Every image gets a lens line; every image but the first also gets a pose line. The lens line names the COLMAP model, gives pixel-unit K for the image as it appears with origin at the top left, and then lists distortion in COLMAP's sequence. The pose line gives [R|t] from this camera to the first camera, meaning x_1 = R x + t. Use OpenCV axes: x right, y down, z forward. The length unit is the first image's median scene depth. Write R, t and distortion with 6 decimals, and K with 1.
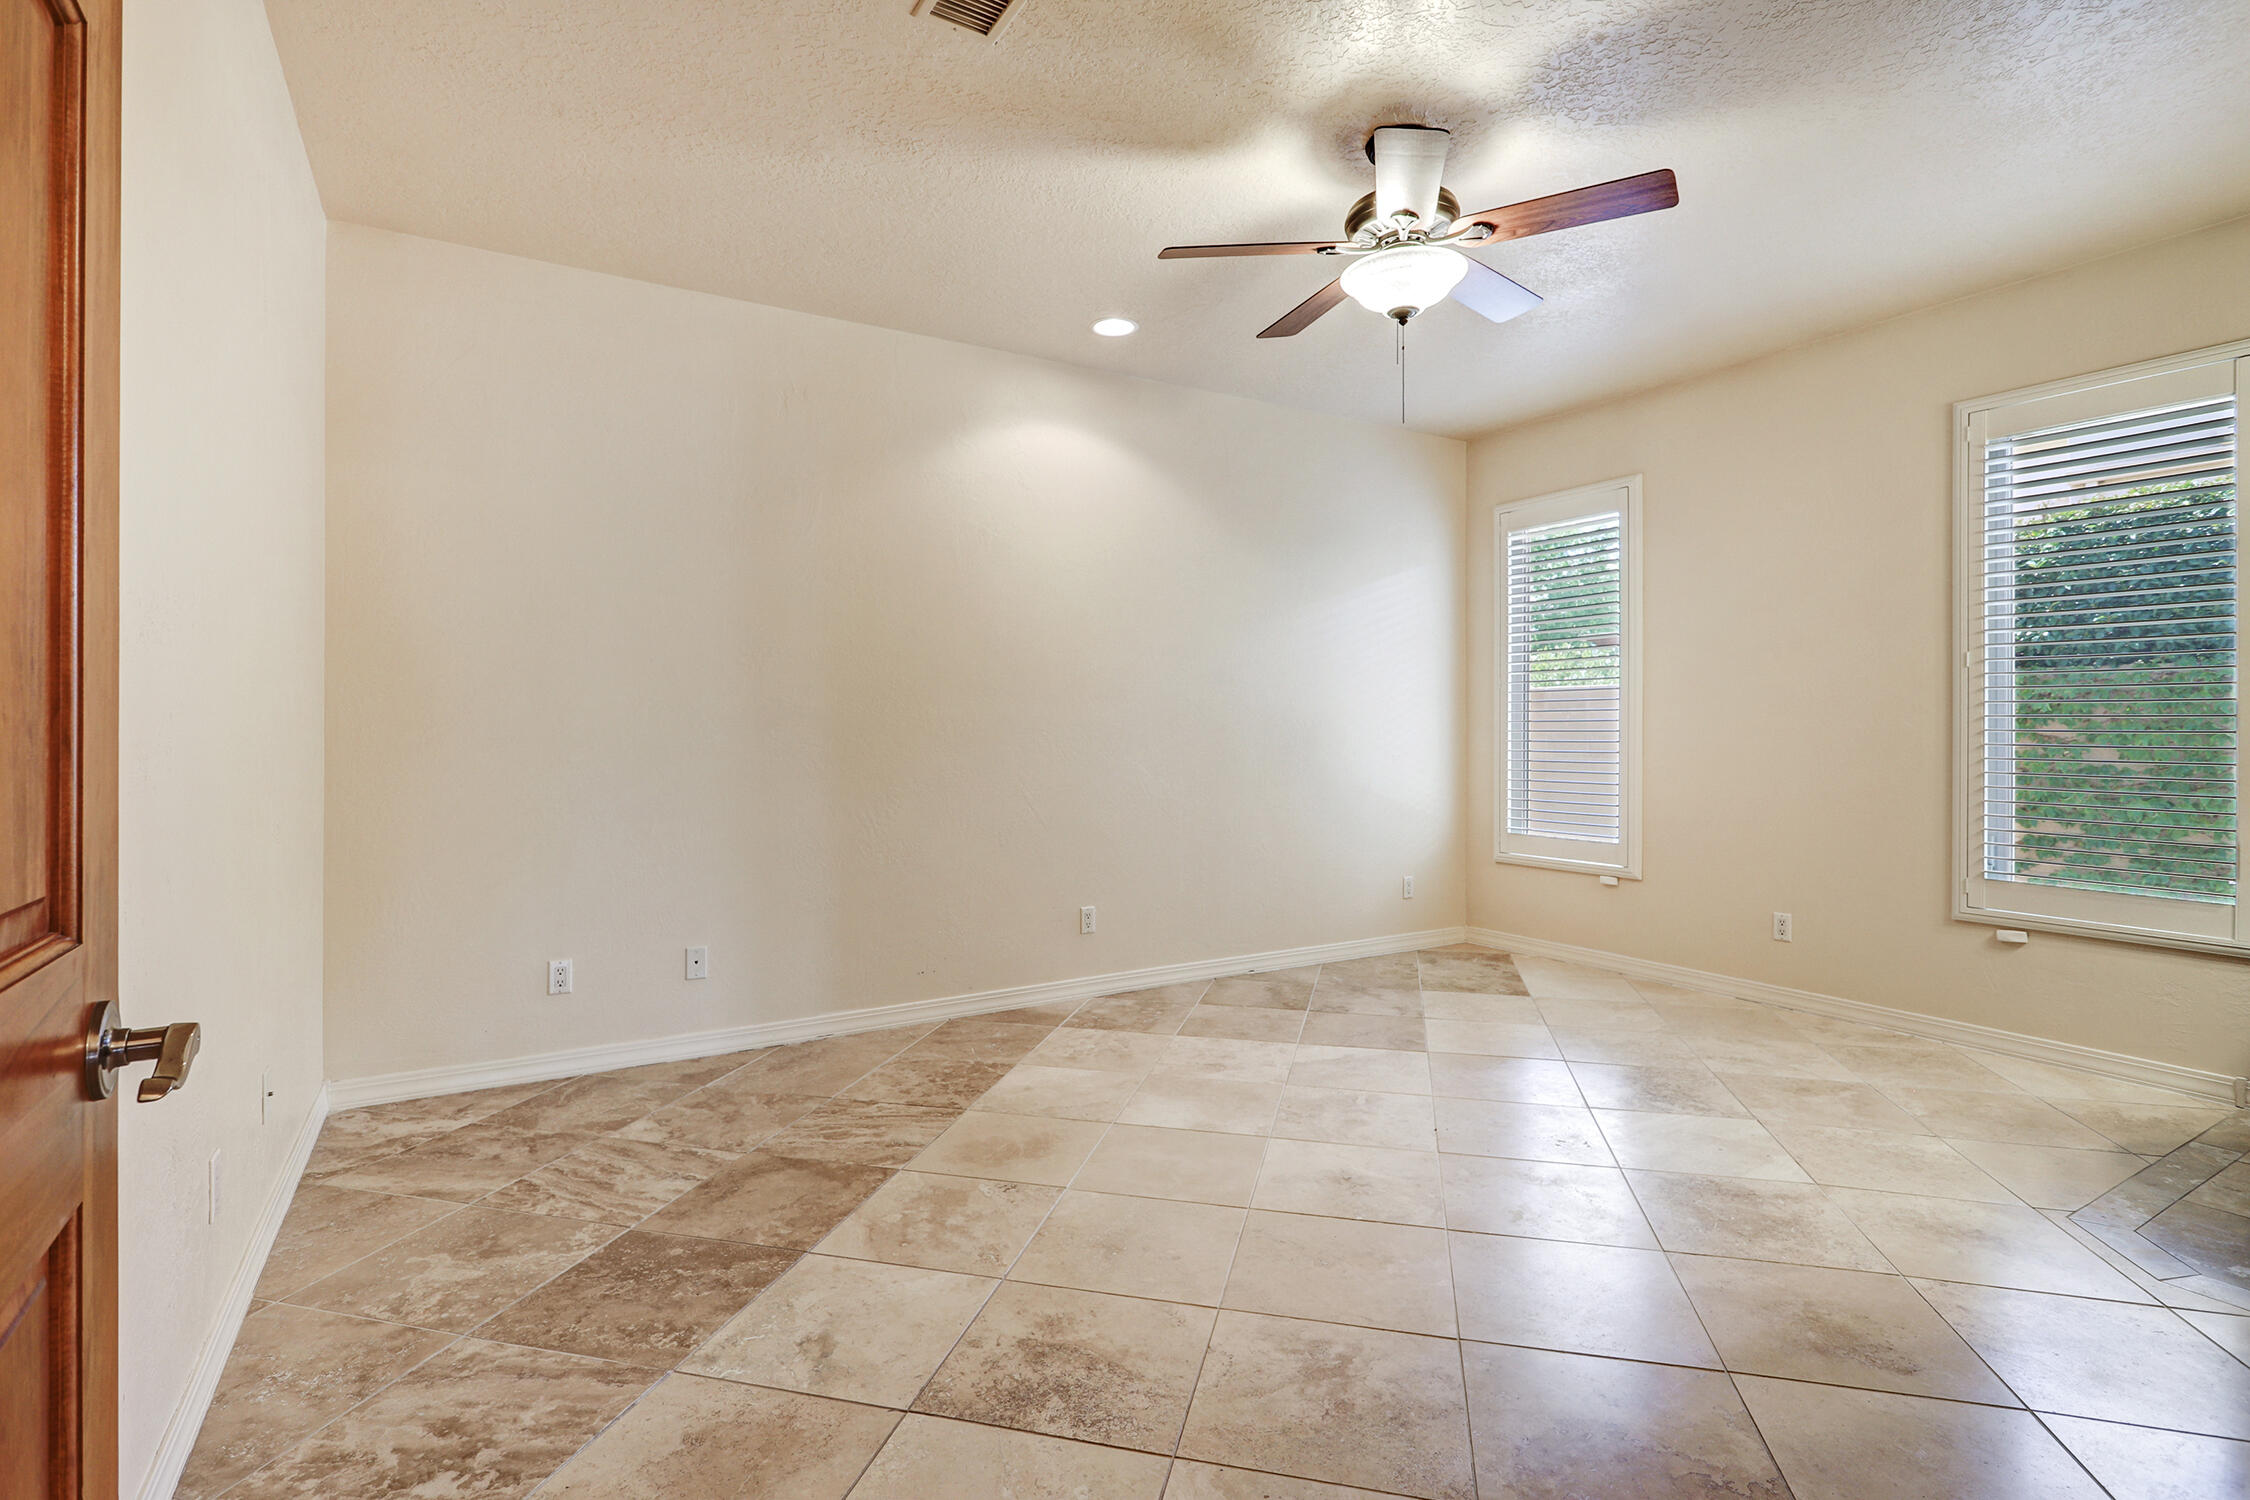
lens RADIAL K [[1080.6, 0, 1118.9], [0, 1080.6, 719.5], [0, 0, 1]] dist [0.001263, 0.000151]
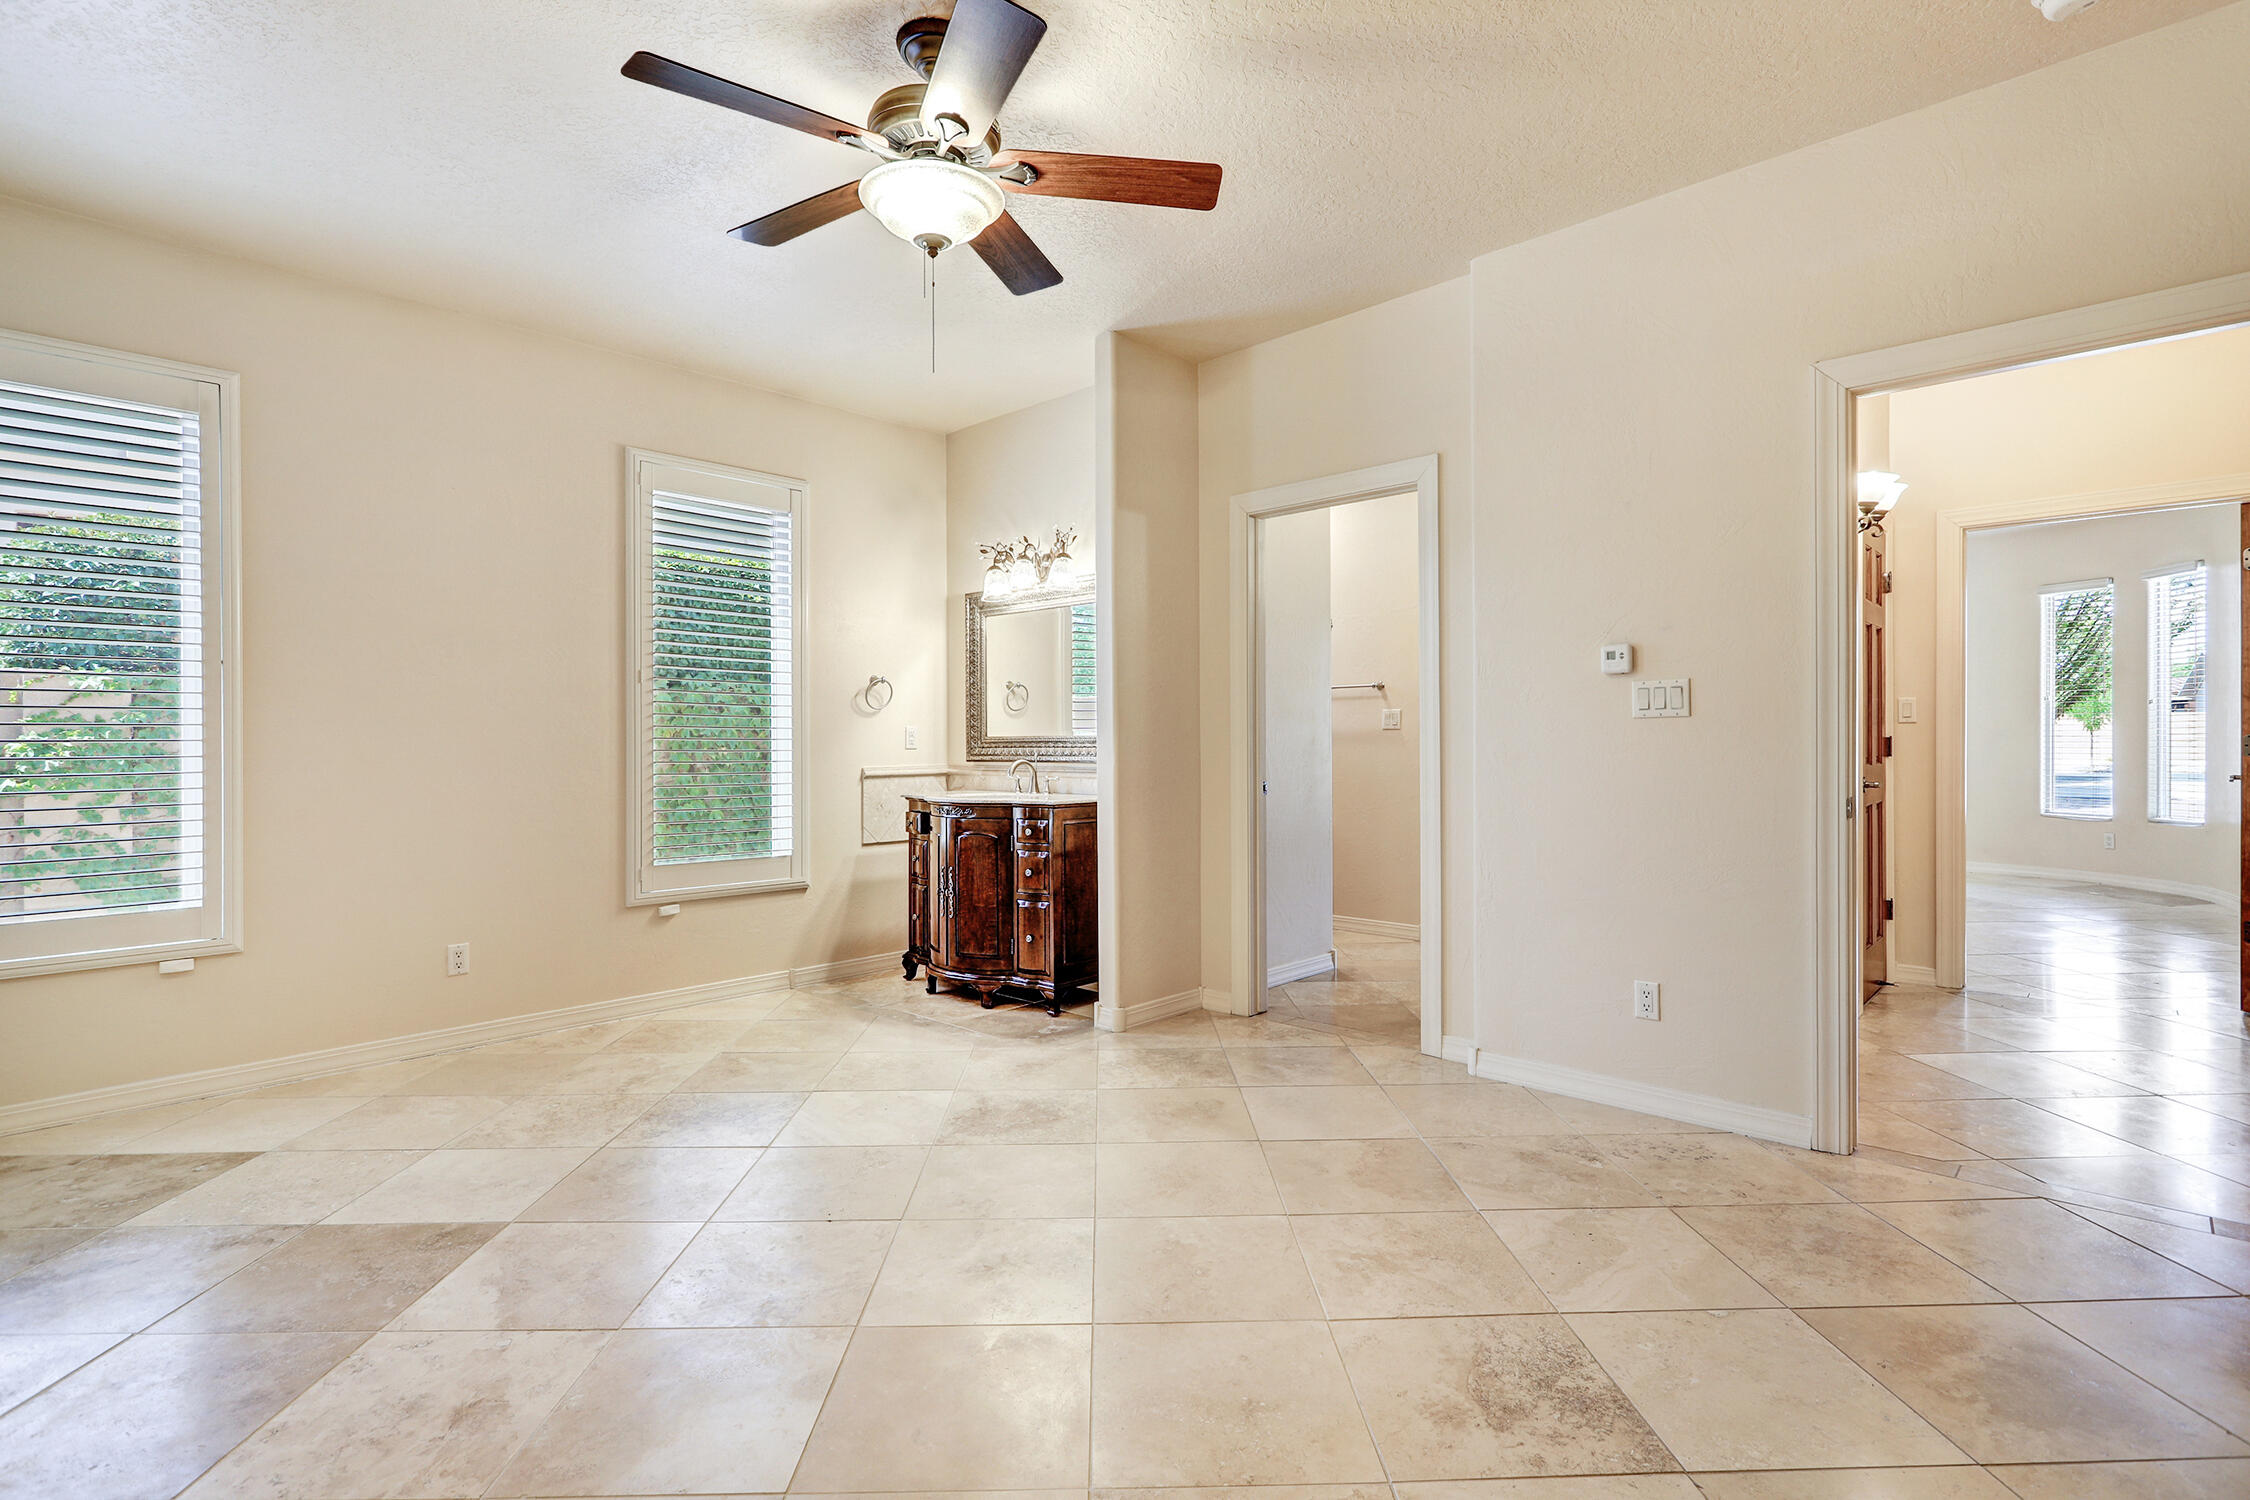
lens RADIAL K [[1080.9, 0, 1127.5], [0, 1080.9, 741.7], [0, 0, 1]] dist [-0.001016, 0.000599]
pose [[-0.279332, 0.000985, 0.960194, -0.596835], [-0.004091, 0.999989, -0.002216, 0.018662], [-0.960186, -0.004548, -0.279325, 1.087386]]
